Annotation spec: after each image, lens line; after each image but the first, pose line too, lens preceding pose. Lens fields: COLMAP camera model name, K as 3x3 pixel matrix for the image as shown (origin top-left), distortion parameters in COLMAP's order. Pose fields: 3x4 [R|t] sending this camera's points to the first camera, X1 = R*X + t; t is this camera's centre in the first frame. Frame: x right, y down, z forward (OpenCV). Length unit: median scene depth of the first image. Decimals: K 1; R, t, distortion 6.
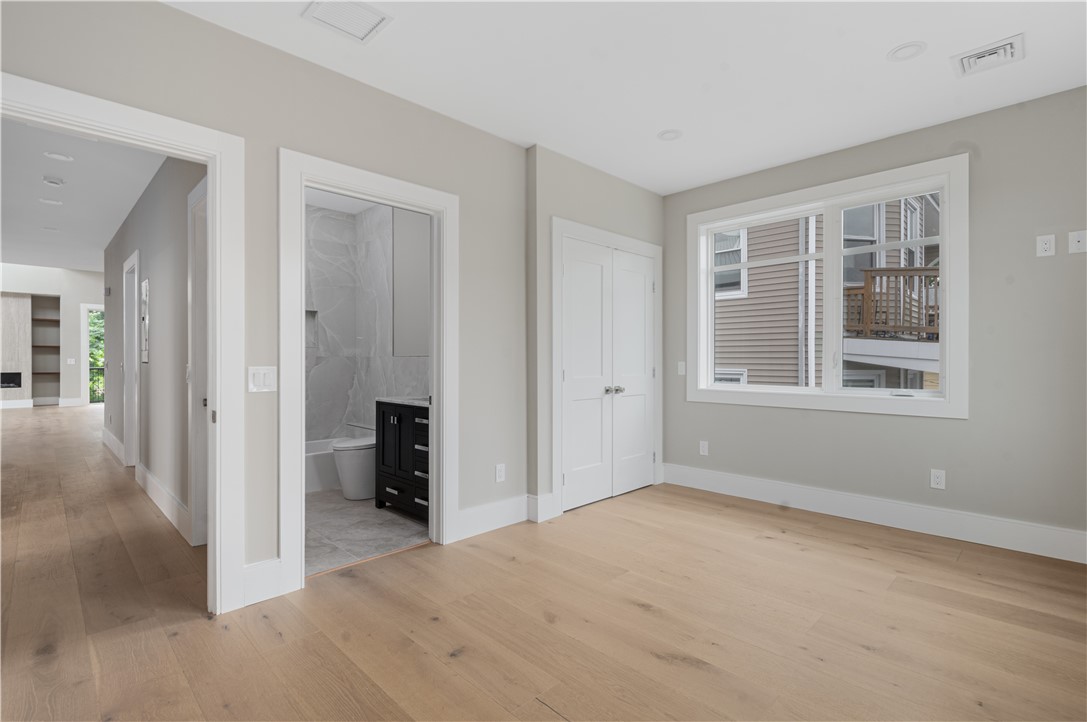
lens RADIAL K [[489.9, 0, 536.5], [0, 489.9, 360.7], [0, 0, 1]] dist [-0.009013, 0.001310]
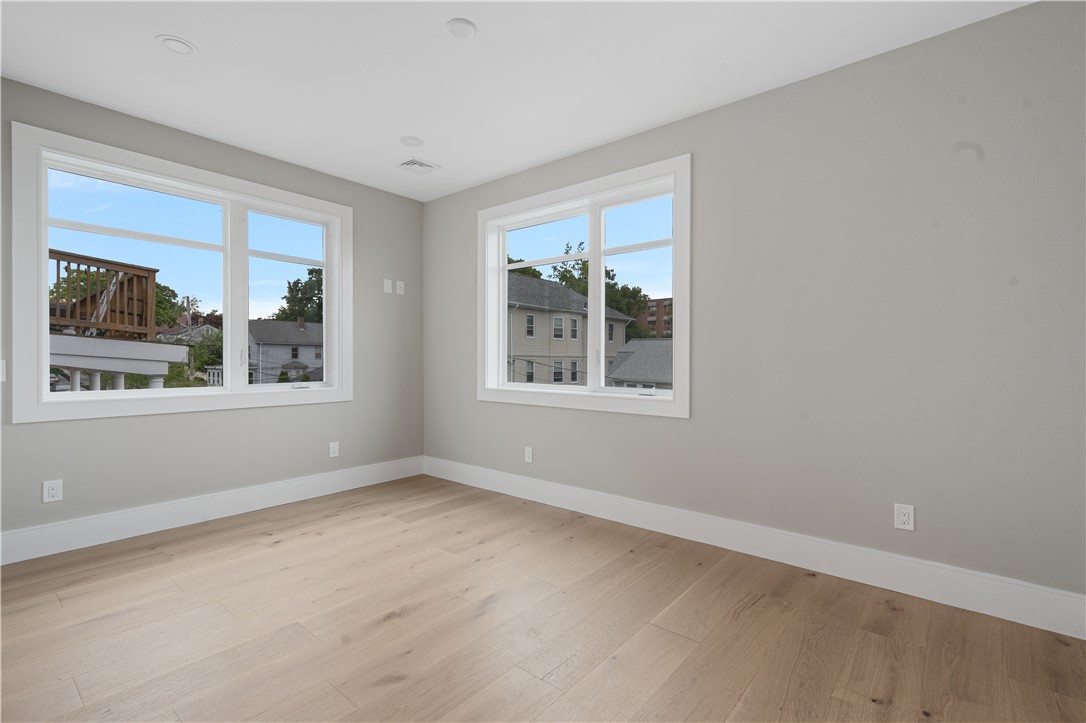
lens RADIAL K [[491.0, 0, 549.3], [0, 491.0, 360.5], [0, 0, 1]] dist [0.010634, -0.001393]
pose [[-0.090671, -0.004141, 0.995872, -0.571048], [0.000658, 0.999991, 0.004218, 0.000101], [-0.995881, 0.001038, -0.090668, 0.583759]]
